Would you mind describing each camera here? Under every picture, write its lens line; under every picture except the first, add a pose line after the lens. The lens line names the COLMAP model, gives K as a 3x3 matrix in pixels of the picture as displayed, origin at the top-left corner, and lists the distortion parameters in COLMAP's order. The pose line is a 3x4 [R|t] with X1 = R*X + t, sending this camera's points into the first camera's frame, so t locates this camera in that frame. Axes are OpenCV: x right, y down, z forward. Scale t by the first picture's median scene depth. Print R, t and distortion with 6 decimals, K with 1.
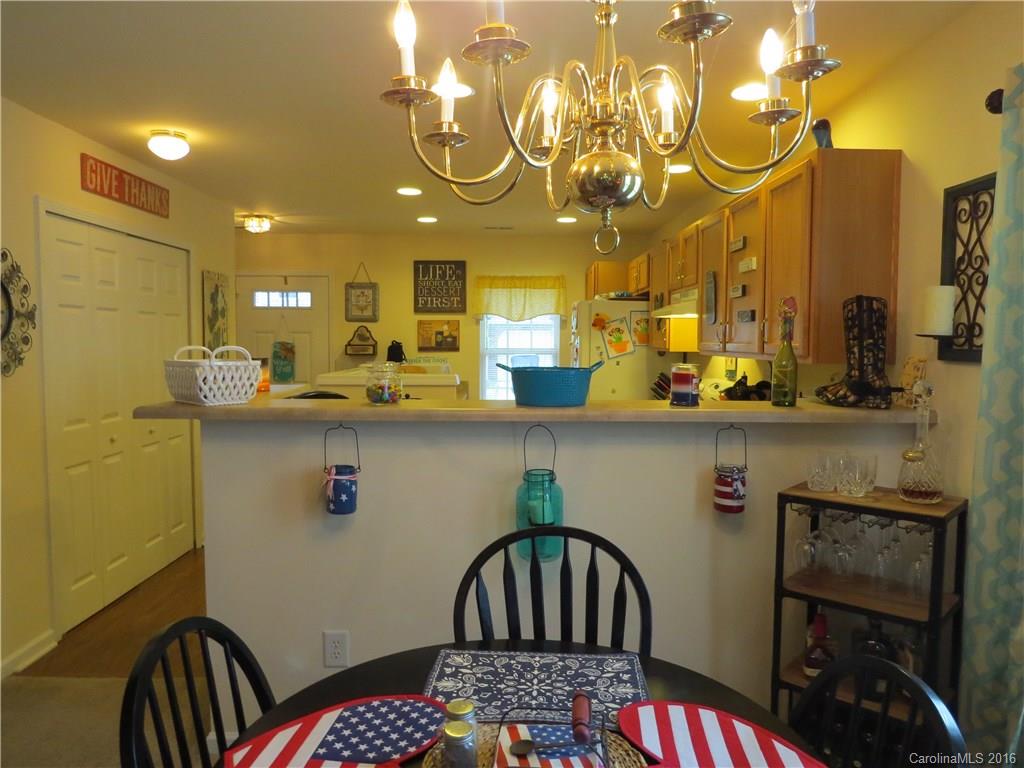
lens RADIAL K [[726.0, 0, 514.4], [0, 726.0, 384.1], [0, 0, 1]] dist [-0.029503, 0.011248]
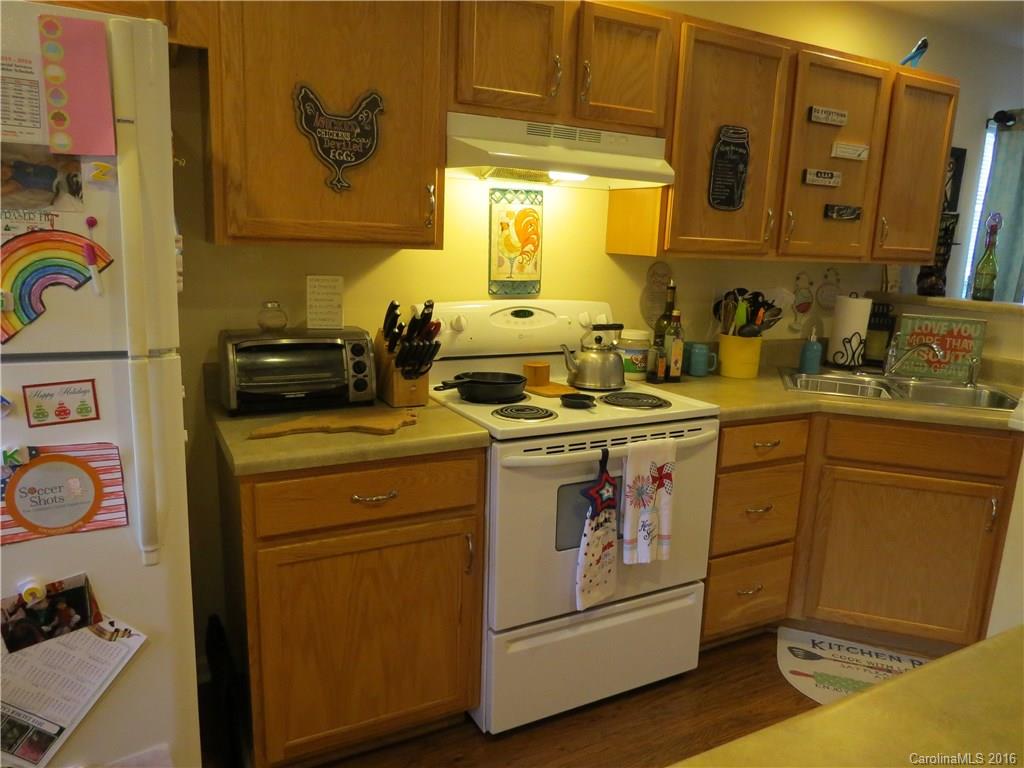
lens RADIAL K [[726.0, 0, 512.1], [0, 726.0, 384.6], [0, 0, 1]] dist [-0.029503, 0.011248]
pose [[-0.456923, -0.201794, 0.866314, -0.270392], [0.013911, 0.972187, 0.233793, -0.096739], [-0.889397, 0.118877, -0.441408, 1.680991]]
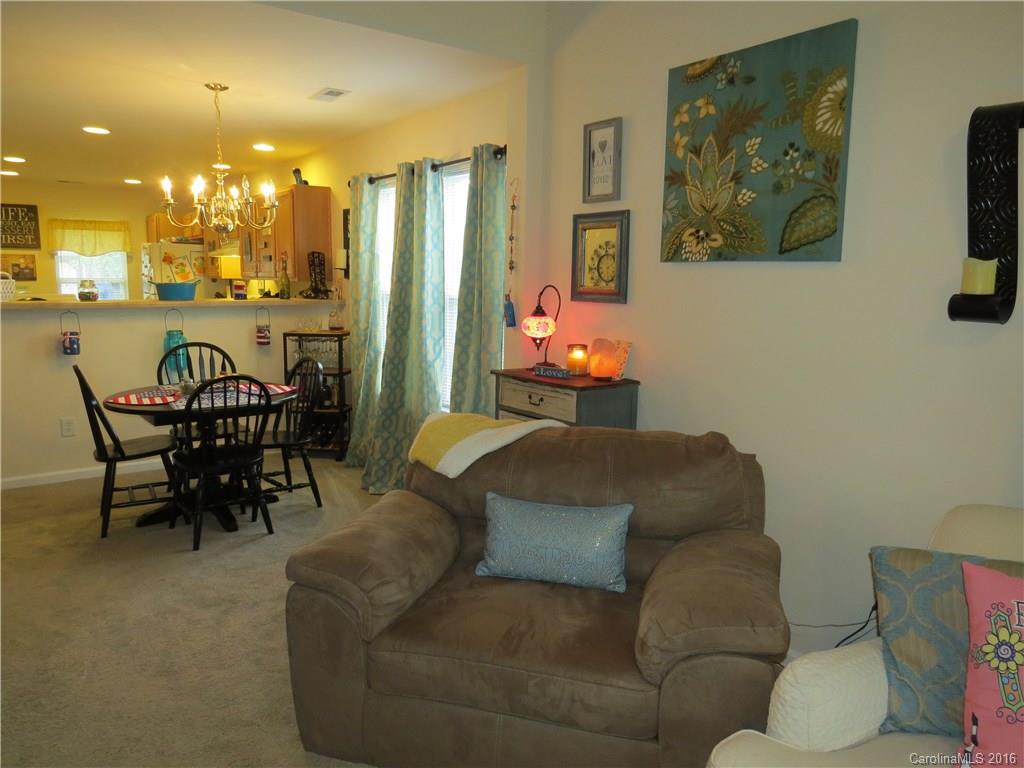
lens RADIAL K [[726.0, 0, 513.4], [0, 726.0, 383.5], [0, 0, 1]] dist [-0.029503, 0.011248]
pose [[0.813393, -0.082997, 0.575763, -0.281889], [0.030708, 0.994516, 0.099978, 0.065642], [-0.580903, -0.063641, 0.811481, -0.960148]]
